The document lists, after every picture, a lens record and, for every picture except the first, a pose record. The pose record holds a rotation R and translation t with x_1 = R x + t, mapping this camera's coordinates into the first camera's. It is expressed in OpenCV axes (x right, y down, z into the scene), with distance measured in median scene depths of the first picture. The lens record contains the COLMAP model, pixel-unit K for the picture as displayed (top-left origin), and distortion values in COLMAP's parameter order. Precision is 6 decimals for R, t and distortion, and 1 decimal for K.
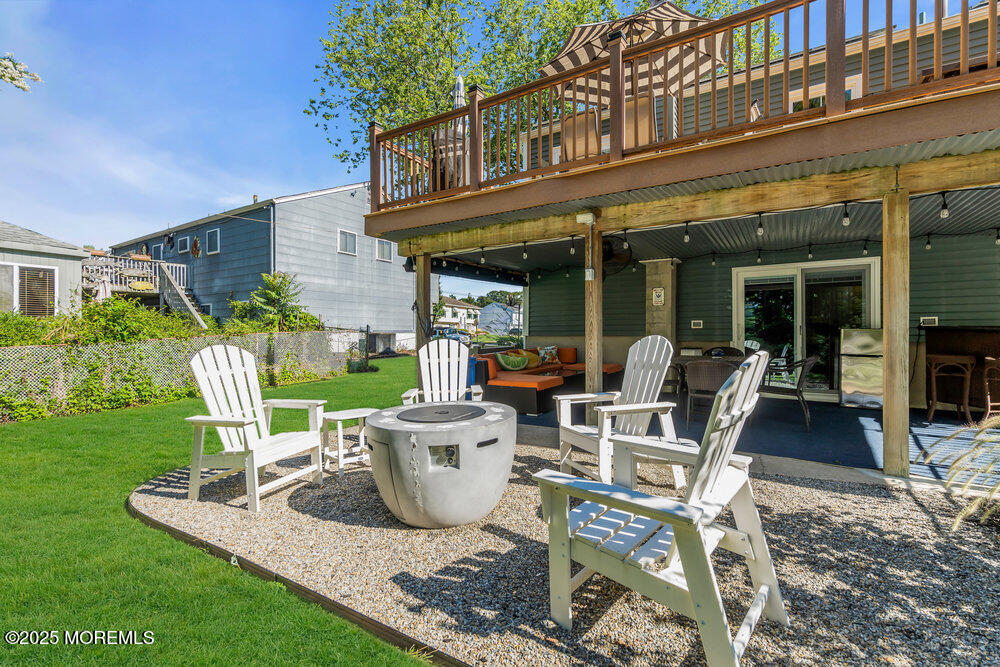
lens RADIAL K [[459.8, 0, 500.0], [0, 459.8, 333.5], [0, 0, 1]] dist [0.000903, 0.000570]
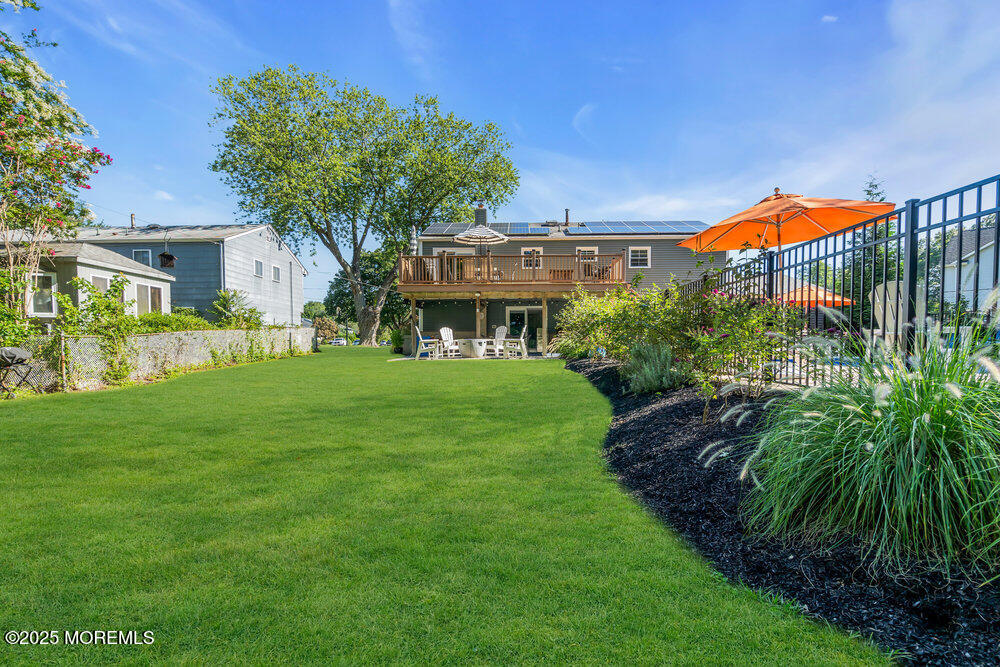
lens RADIAL K [[469.4, 0, 499.2], [0, 469.4, 358.2], [0, 0, 1]] dist [0.003576, 0.000486]
pose [[0.860450, -0.014096, 0.509340, -0.989448], [0.000532, 0.999642, 0.026766, 0.094791], [-0.509535, -0.022759, 0.860149, -1.440501]]
